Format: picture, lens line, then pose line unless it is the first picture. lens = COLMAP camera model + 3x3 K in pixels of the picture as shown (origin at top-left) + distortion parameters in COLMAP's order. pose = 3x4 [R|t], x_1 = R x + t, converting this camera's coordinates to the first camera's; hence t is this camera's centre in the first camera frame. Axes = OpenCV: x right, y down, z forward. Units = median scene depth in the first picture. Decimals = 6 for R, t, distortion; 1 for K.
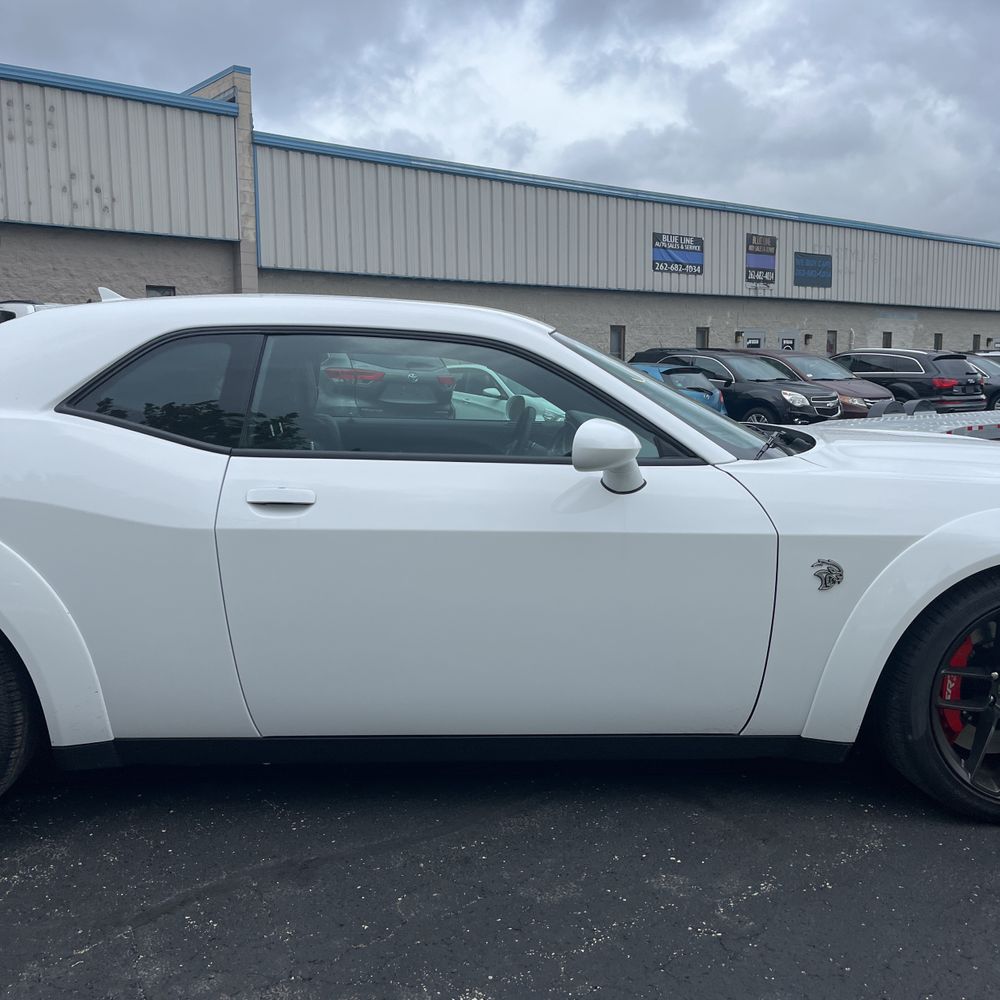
lens RADIAL K [[1009.5, 0, 500.0], [0, 1009.5, 500.0], [0, 0, 1]] dist [0.047190, -0.027506]
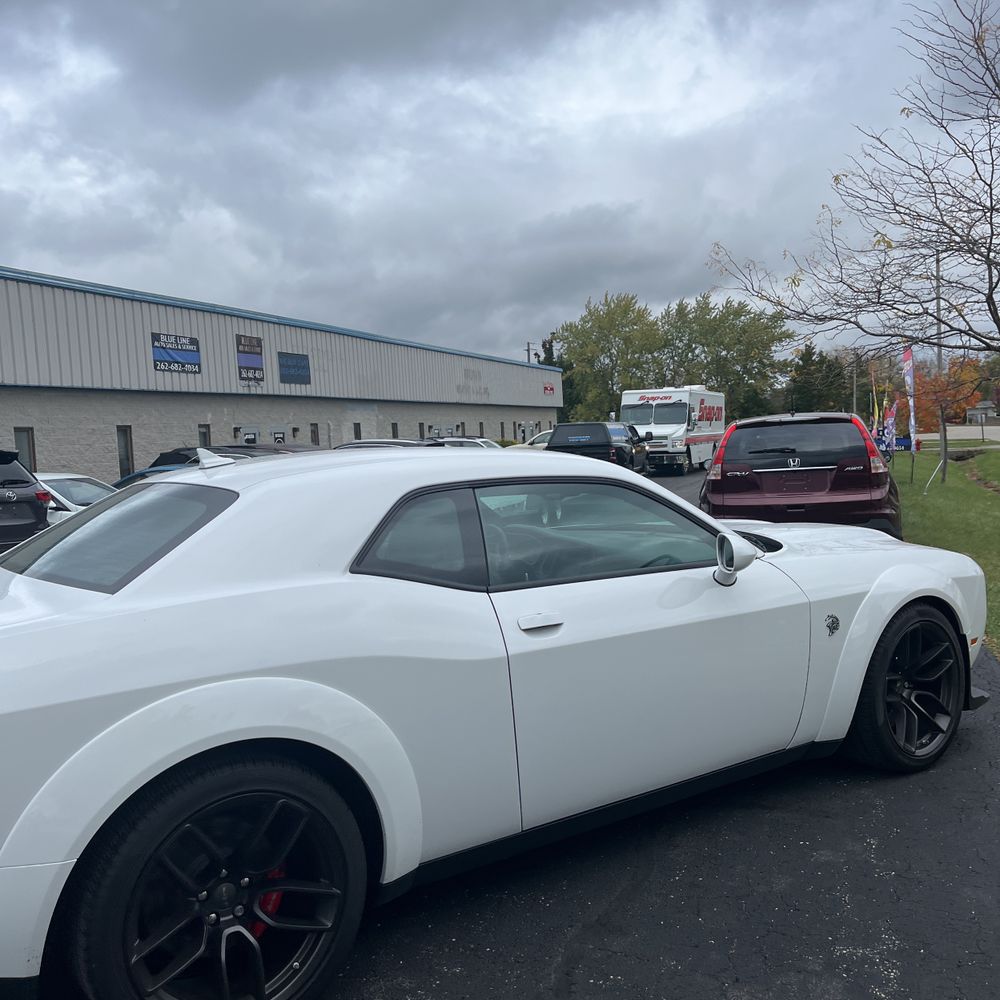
lens RADIAL K [[1009.5, 0, 500.0], [0, 1009.5, 500.0], [0, 0, 1]] dist [0.047190, -0.027506]
pose [[0.842534, -0.072840, 0.533695, -0.139648], [0.117773, 0.991752, -0.050569, -0.014398], [-0.525610, 0.105461, 0.844163, -0.001691]]
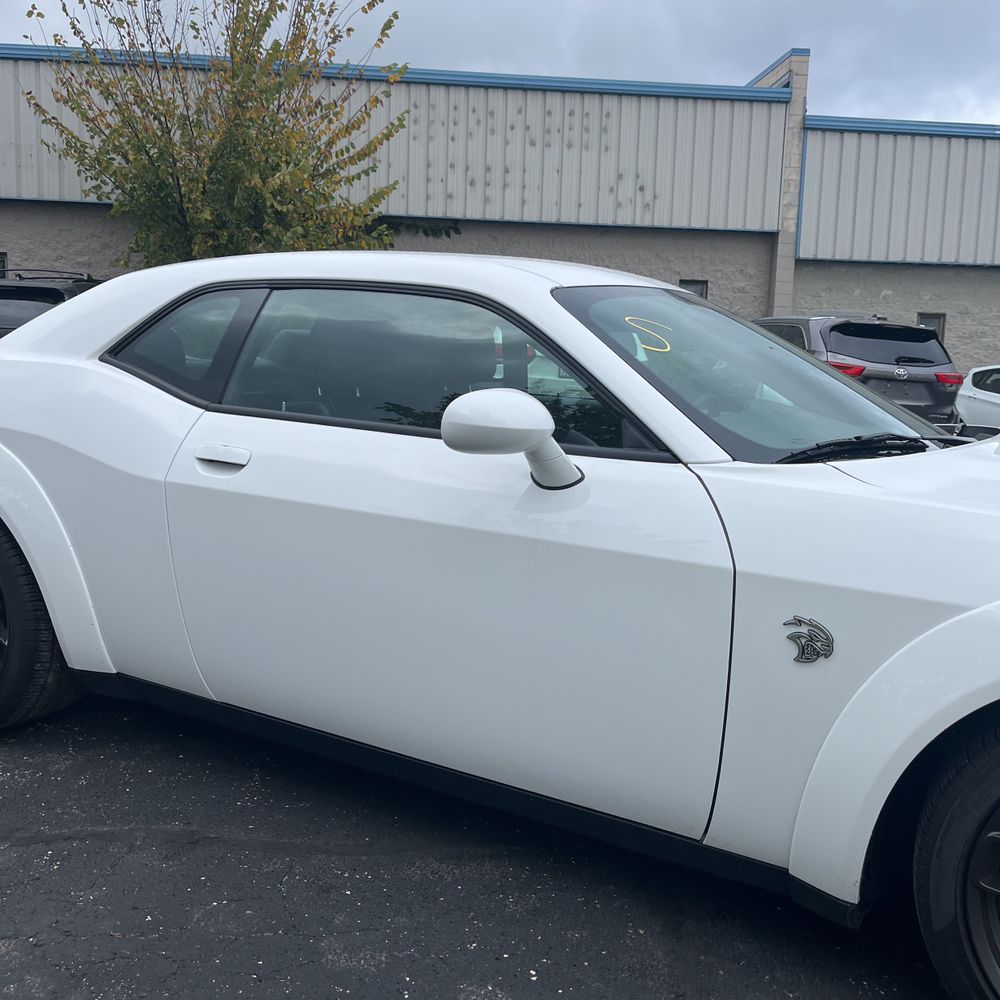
lens RADIAL K [[1017.0, 0, 501.4], [0, 1017.0, 508.5], [0, 0, 1]] dist [0.018446, 0.011561]
pose [[0.829196, 0.108896, -0.548247, 0.083474], [-0.105753, 0.993688, 0.037426, -0.002681], [0.548862, 0.026945, 0.835478, 0.053641]]
